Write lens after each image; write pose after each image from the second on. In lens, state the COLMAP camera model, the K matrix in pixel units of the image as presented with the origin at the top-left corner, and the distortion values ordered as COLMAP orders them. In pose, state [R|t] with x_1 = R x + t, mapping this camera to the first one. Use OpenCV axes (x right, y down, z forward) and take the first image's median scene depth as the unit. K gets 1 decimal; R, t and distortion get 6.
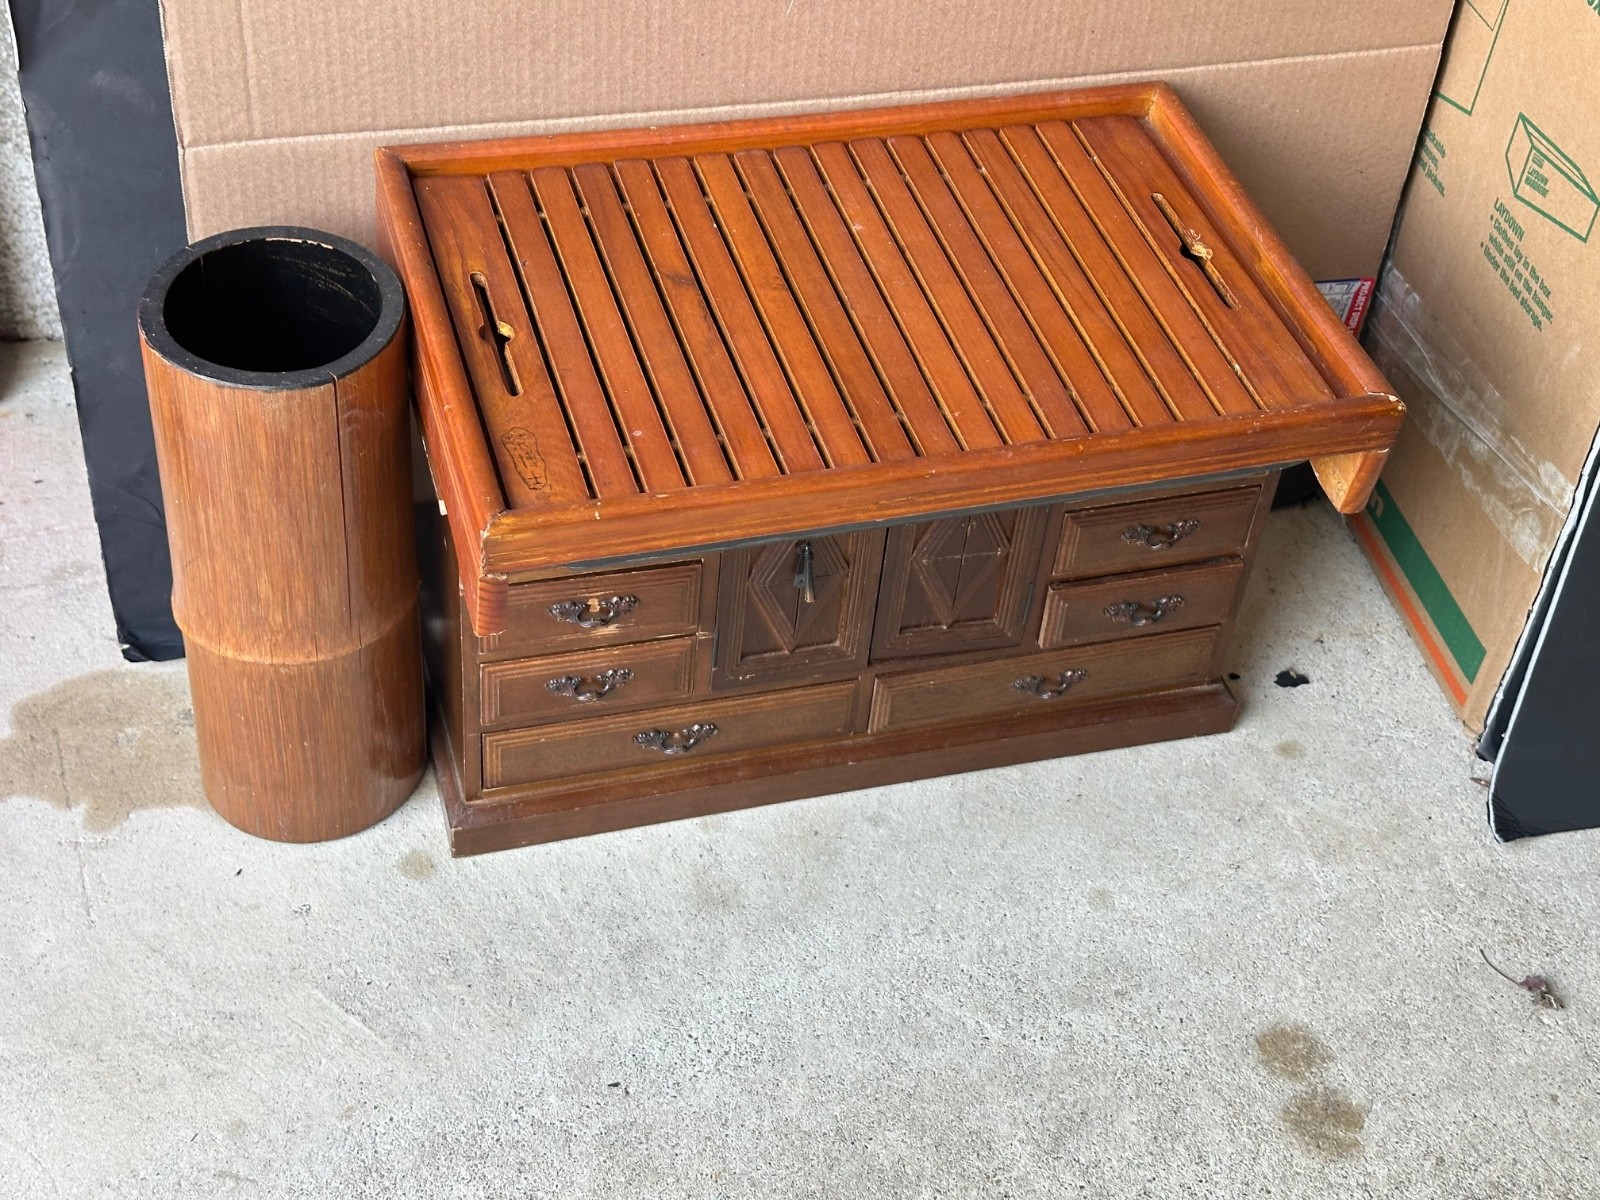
lens RADIAL K [[2296.0, 0, 784.5], [0, 2296.0, 564.1], [0, 0, 1]] dist [0.189596, -0.485774]
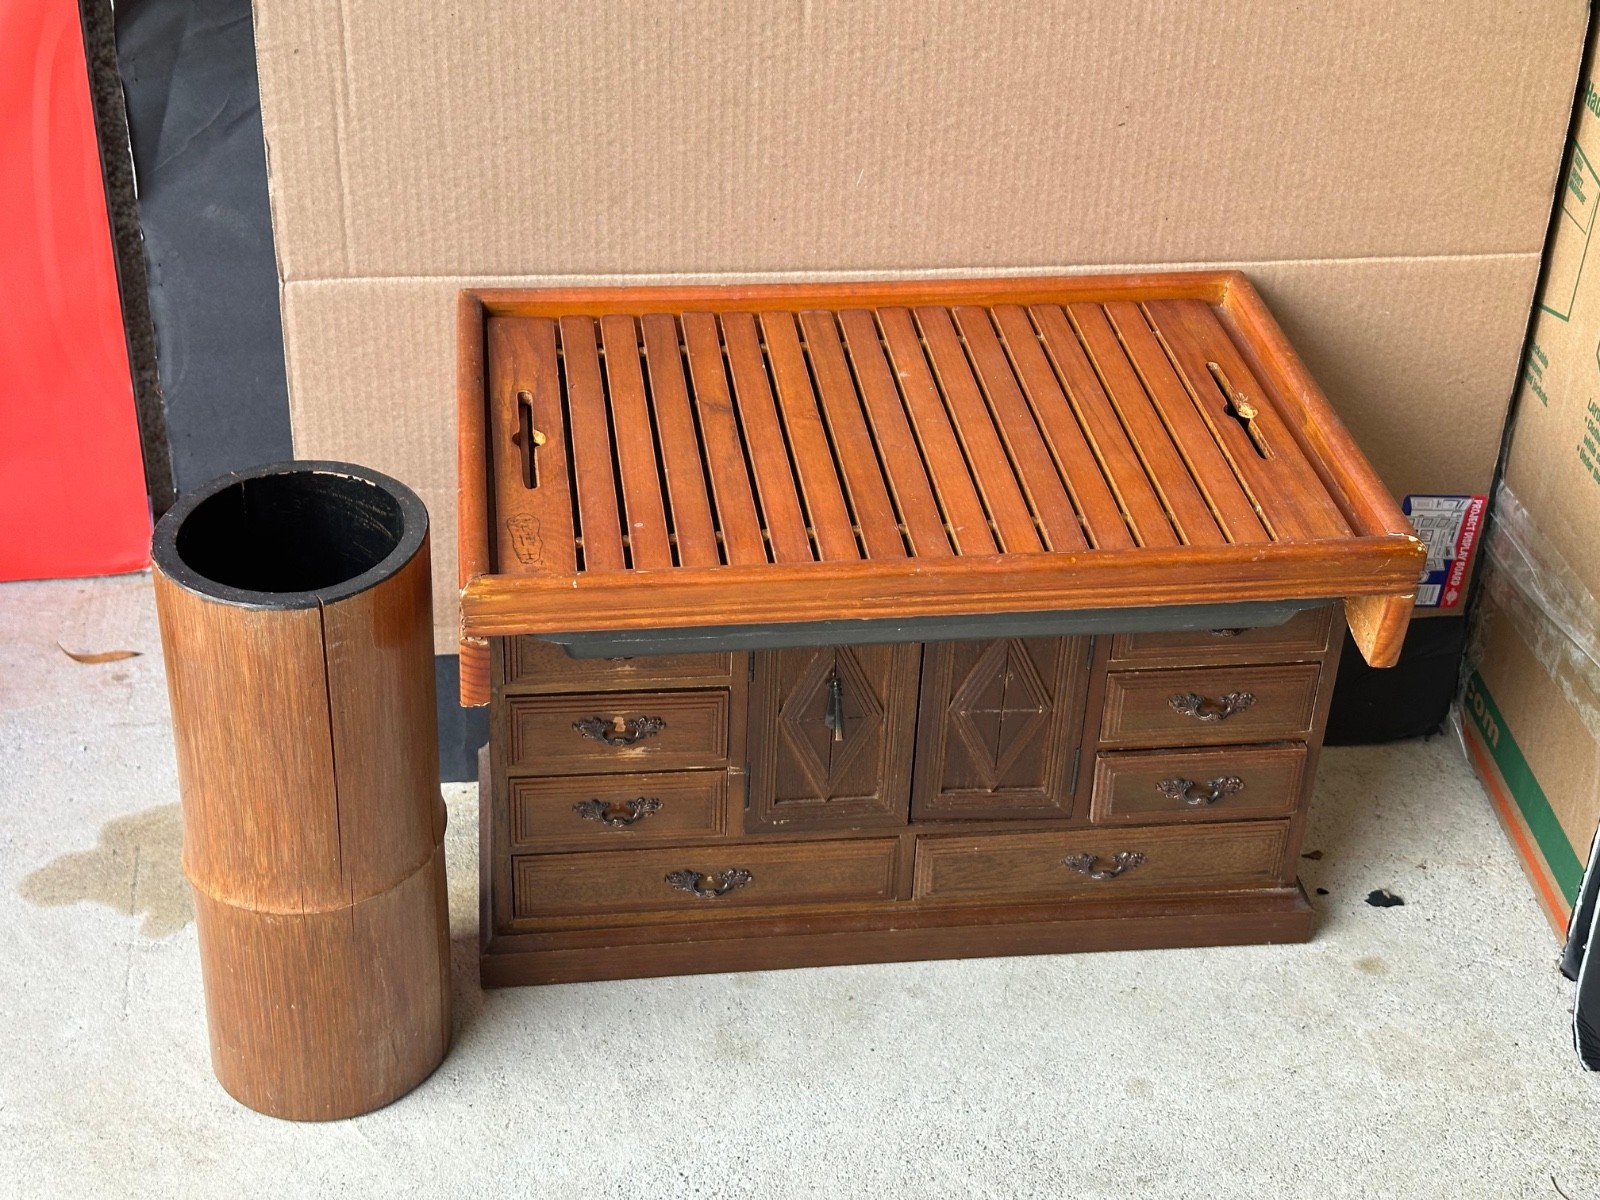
lens RADIAL K [[2291.8, 0, 778.7], [0, 2291.8, 568.0], [0, 0, 1]] dist [0.187234, -0.447214]
pose [[0.985755, 0.044135, -0.162293, 0.144508], [-0.073032, 0.981558, -0.176662, 0.121374], [0.151503, 0.185998, 0.970799, 0.012967]]
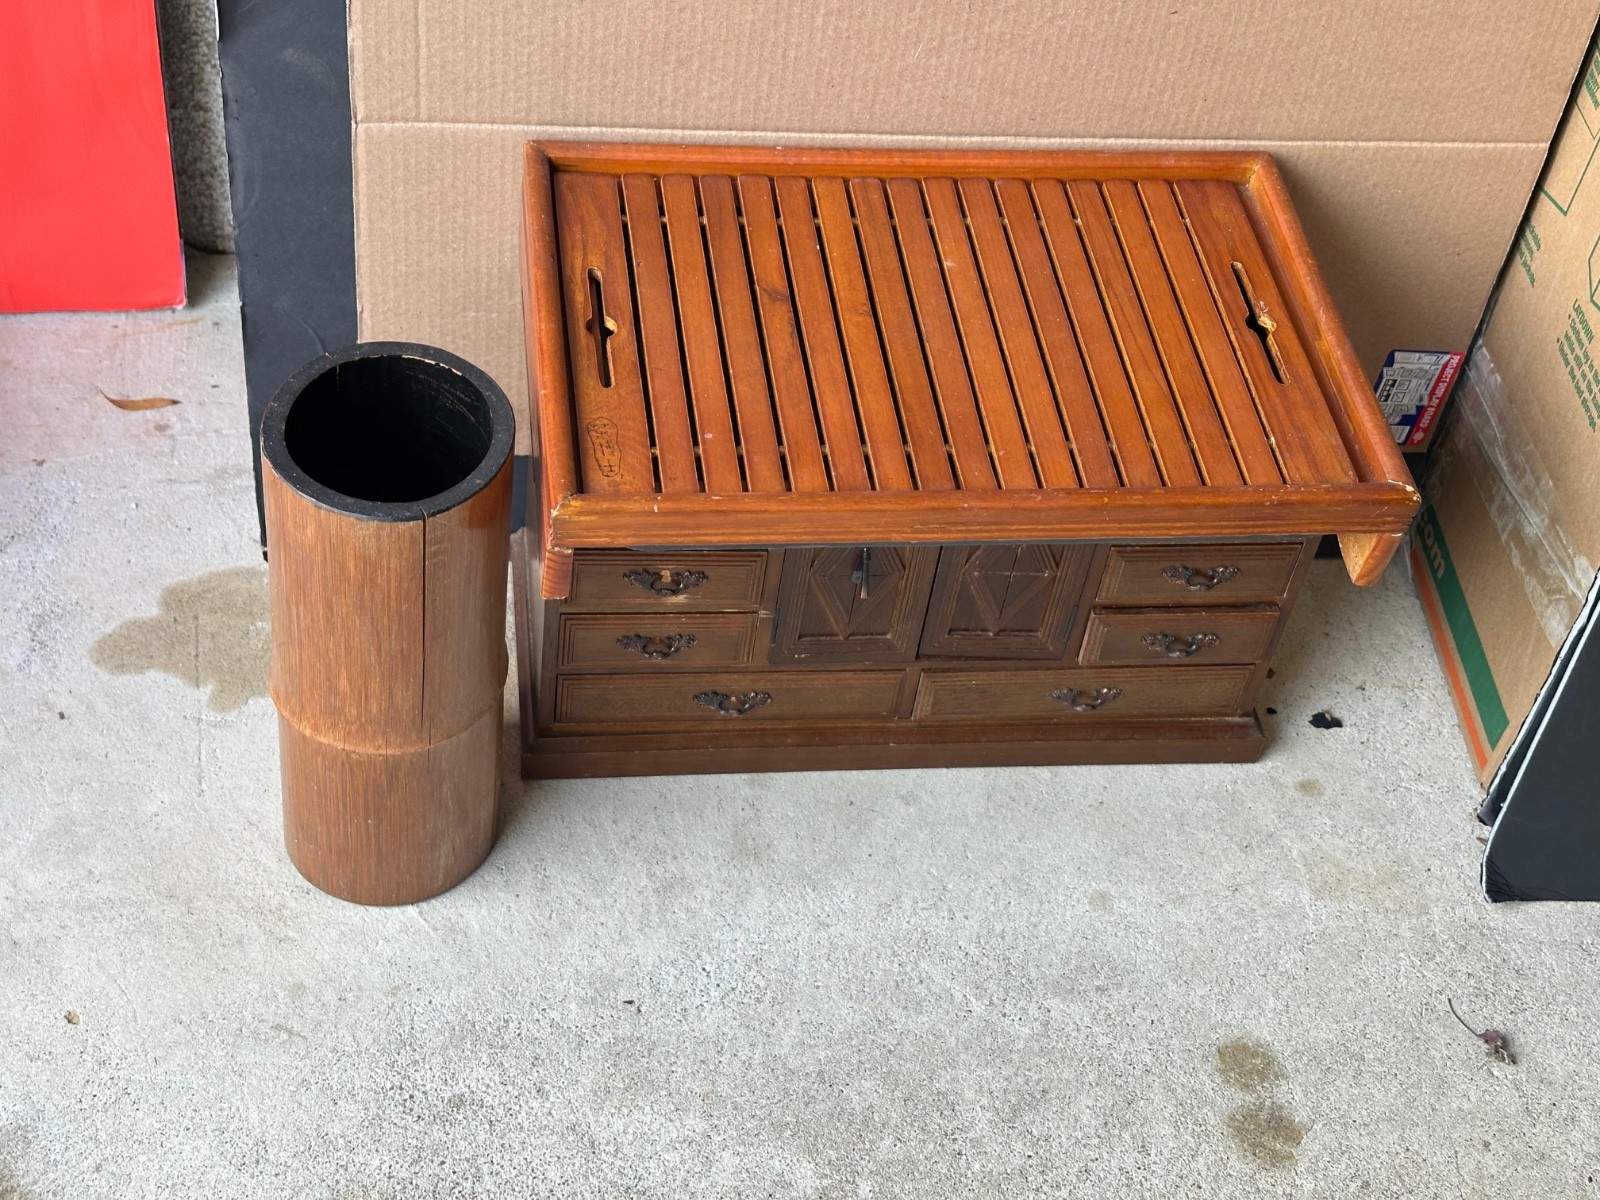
lens RADIAL K [[2309.5, 0, 775.7], [0, 2309.5, 589.5], [0, 0, 1]] dist [0.184017, -0.462904]
pose [[0.986751, 0.133856, -0.091676, 0.070680], [-0.129231, 0.990106, 0.054679, -0.042428], [0.098088, -0.042107, 0.994287, -0.100638]]
